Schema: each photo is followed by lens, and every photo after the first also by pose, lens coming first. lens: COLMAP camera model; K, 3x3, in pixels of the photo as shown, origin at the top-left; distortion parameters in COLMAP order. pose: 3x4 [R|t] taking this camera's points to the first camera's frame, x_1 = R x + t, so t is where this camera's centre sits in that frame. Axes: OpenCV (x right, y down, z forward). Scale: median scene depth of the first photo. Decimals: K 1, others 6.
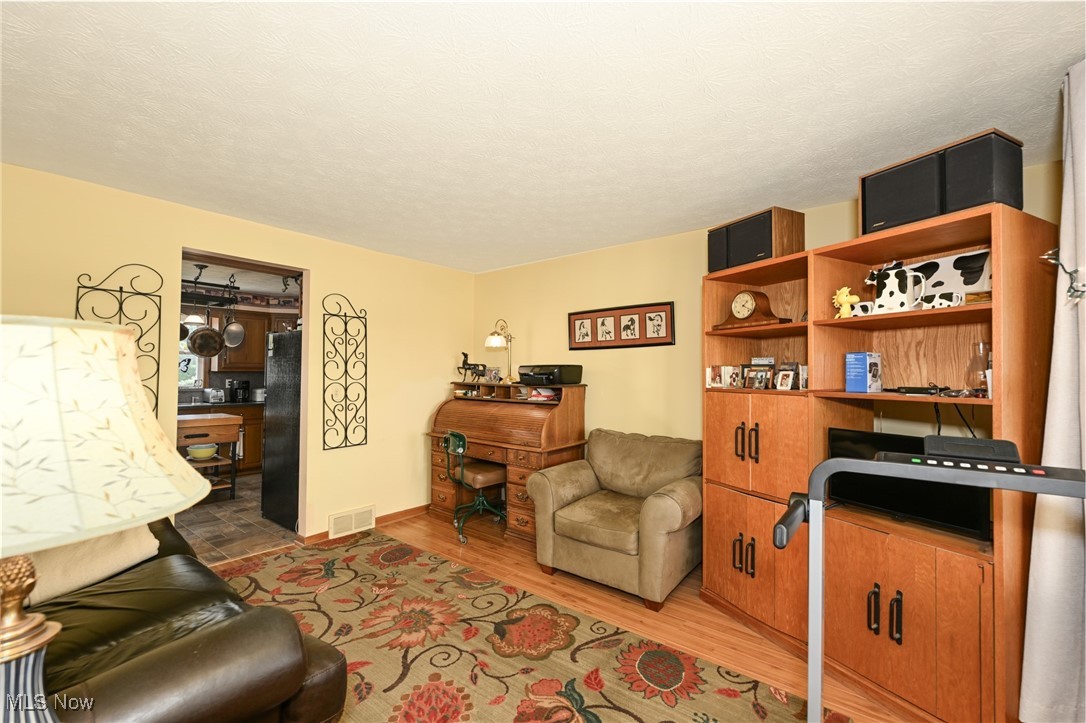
lens RADIAL K [[462.4, 0, 543.0], [0, 462.4, 361.5], [0, 0, 1]] dist [-0.001505, -0.000214]
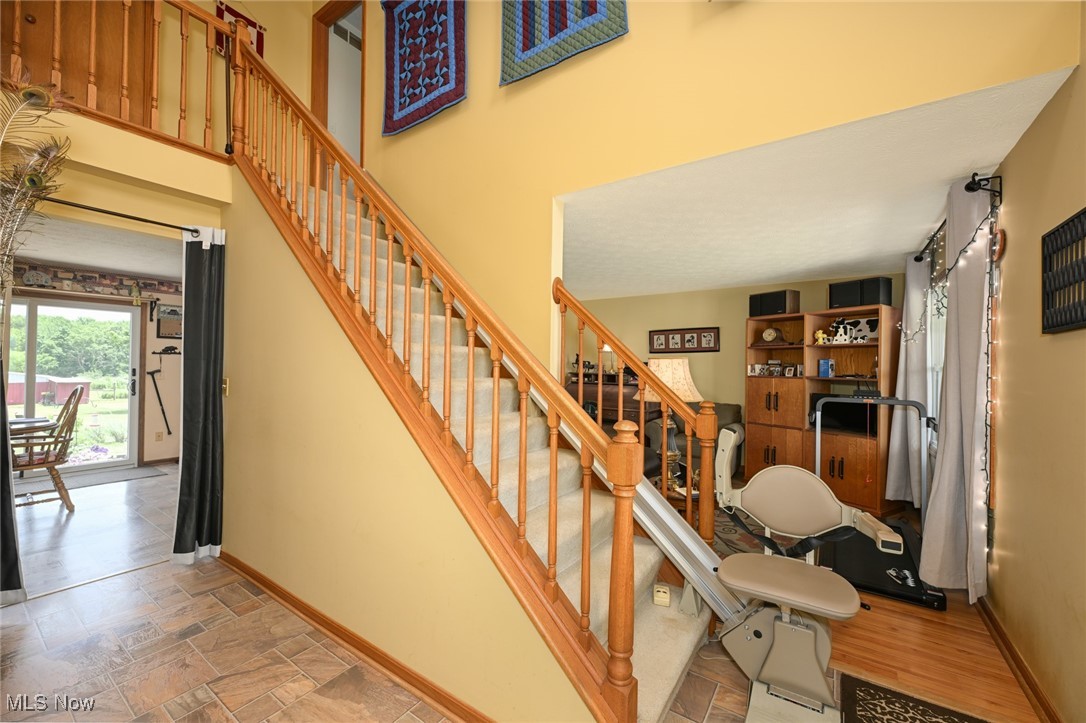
lens RADIAL K [[435.8, 0, 543.0], [0, 435.8, 361.5], [0, 0, 1]] dist [0.001691, 0.000016]
pose [[0.997342, 0.005750, 0.072634, -0.744718], [-0.006913, 0.999852, 0.015769, -0.029400], [-0.072533, -0.016229, 0.997234, -0.897005]]
